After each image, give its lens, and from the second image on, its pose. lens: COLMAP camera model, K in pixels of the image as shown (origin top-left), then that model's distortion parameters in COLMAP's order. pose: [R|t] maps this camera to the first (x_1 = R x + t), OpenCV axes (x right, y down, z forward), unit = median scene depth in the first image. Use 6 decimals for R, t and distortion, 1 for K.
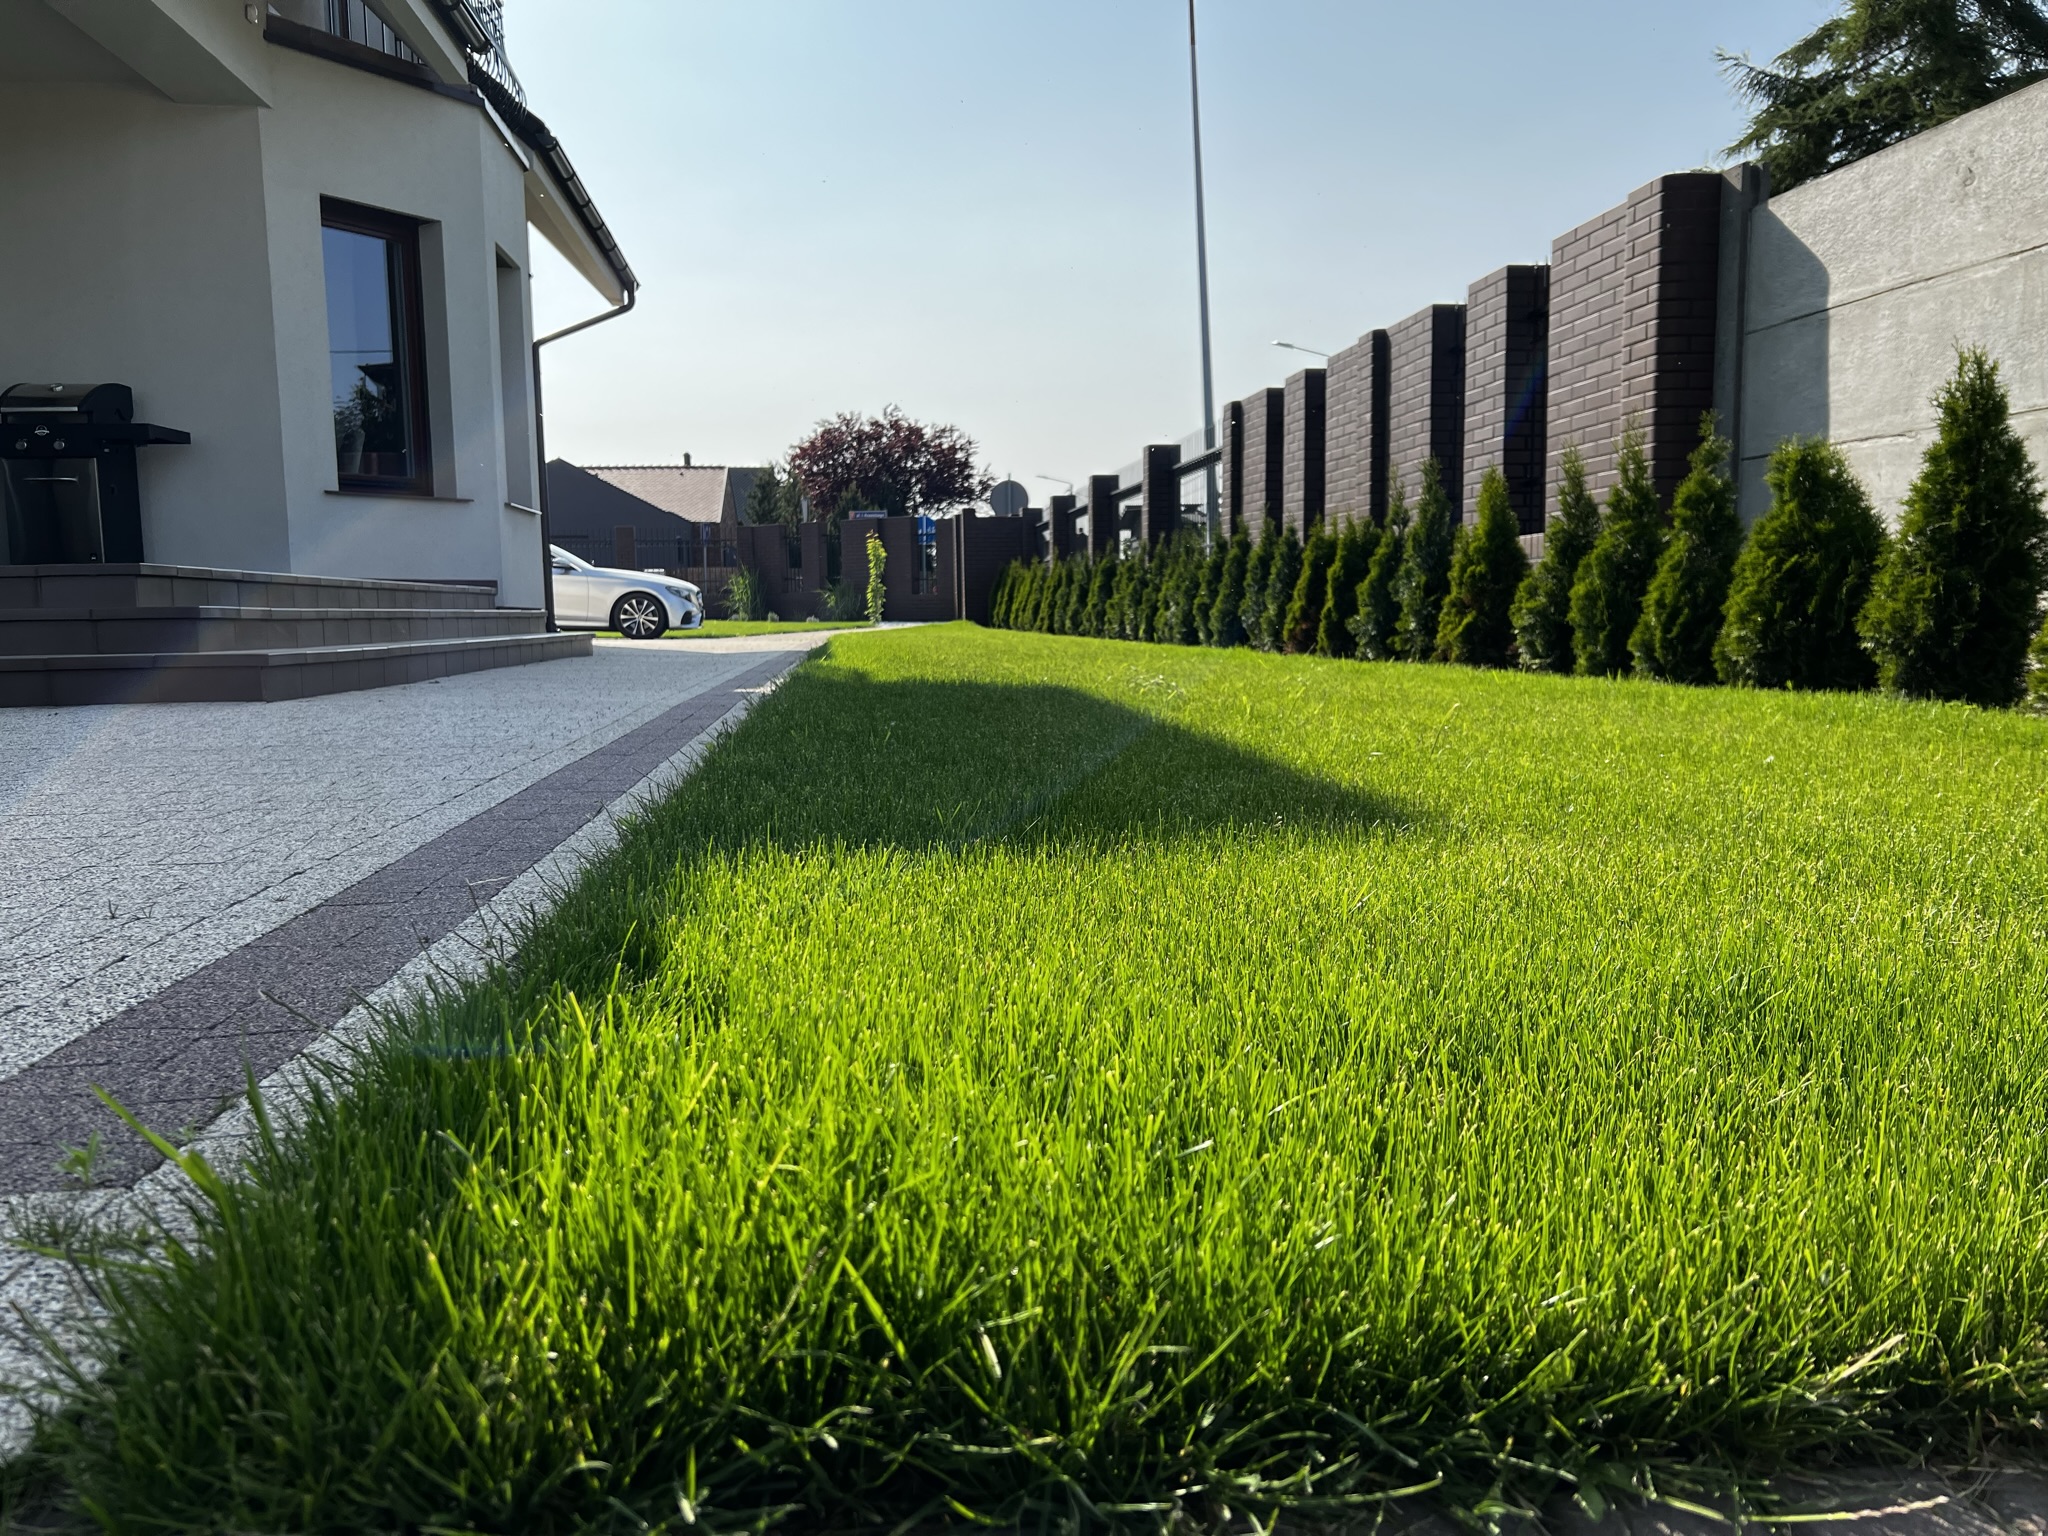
lens RADIAL K [[1528.5, 0, 1020.1], [0, 1528.5, 784.9], [0, 0, 1]] dist [0.059609, -0.066171]
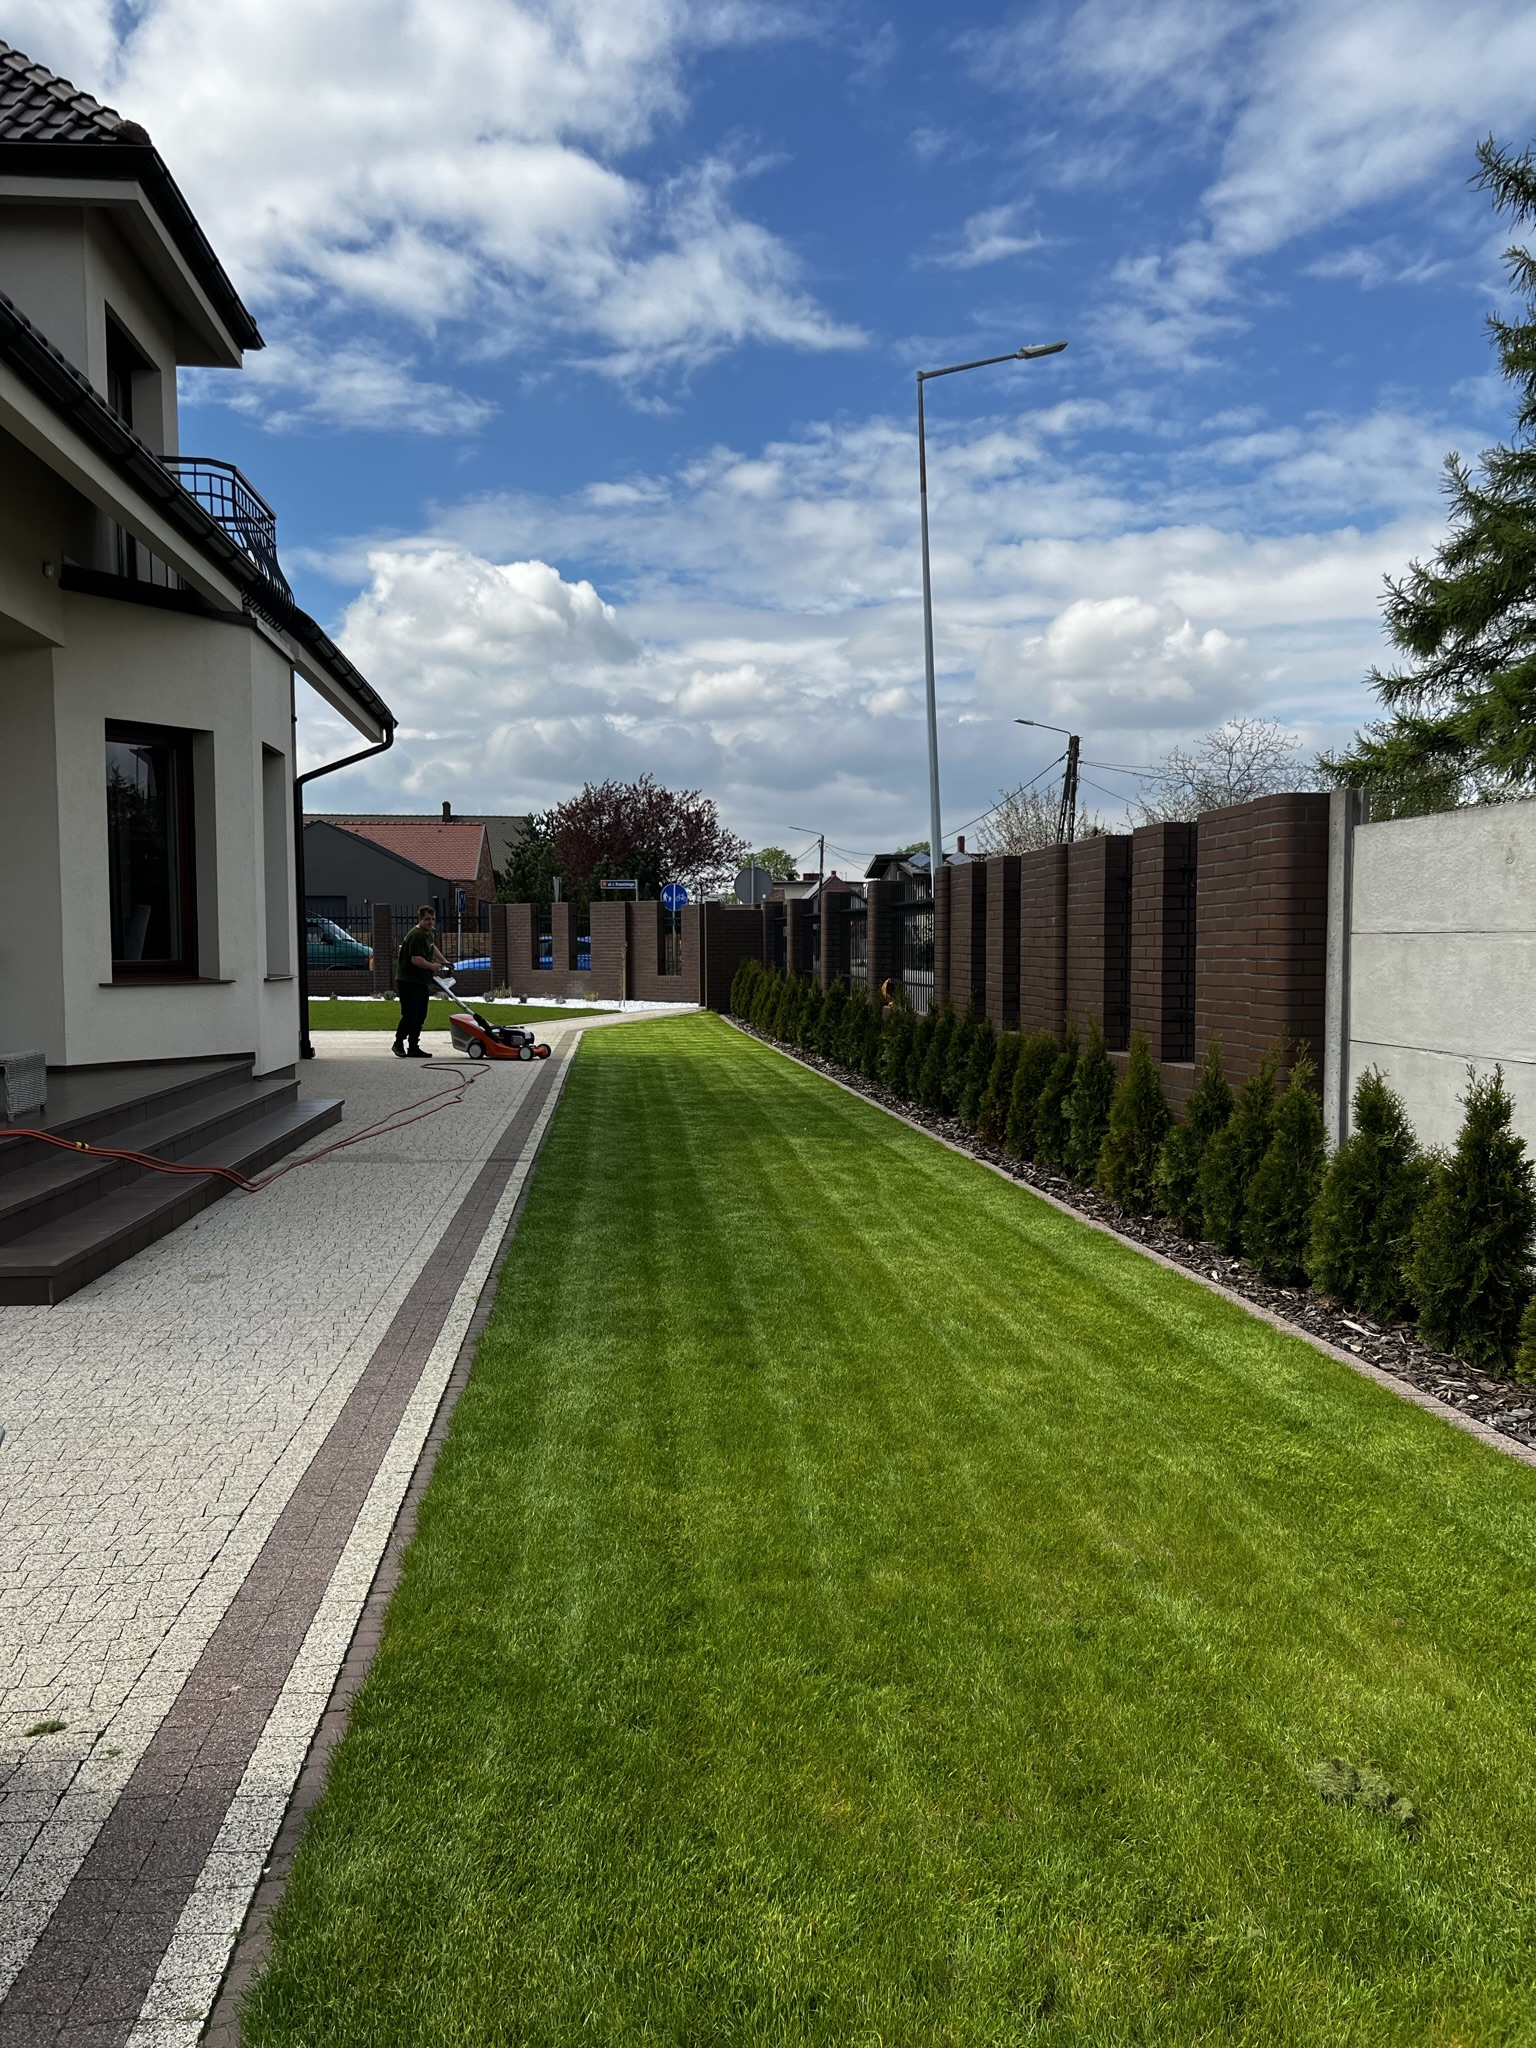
lens RADIAL K [[1528.5, 0, 784.5], [0, 1528.5, 1030.0], [0, 0, 1]] dist [0.059609, -0.066171]
pose [[0.999942, 0.009075, 0.005724, 0.021387], [-0.008761, 0.998570, -0.052745, -0.078963], [-0.006195, 0.052692, 0.998592, -0.069227]]
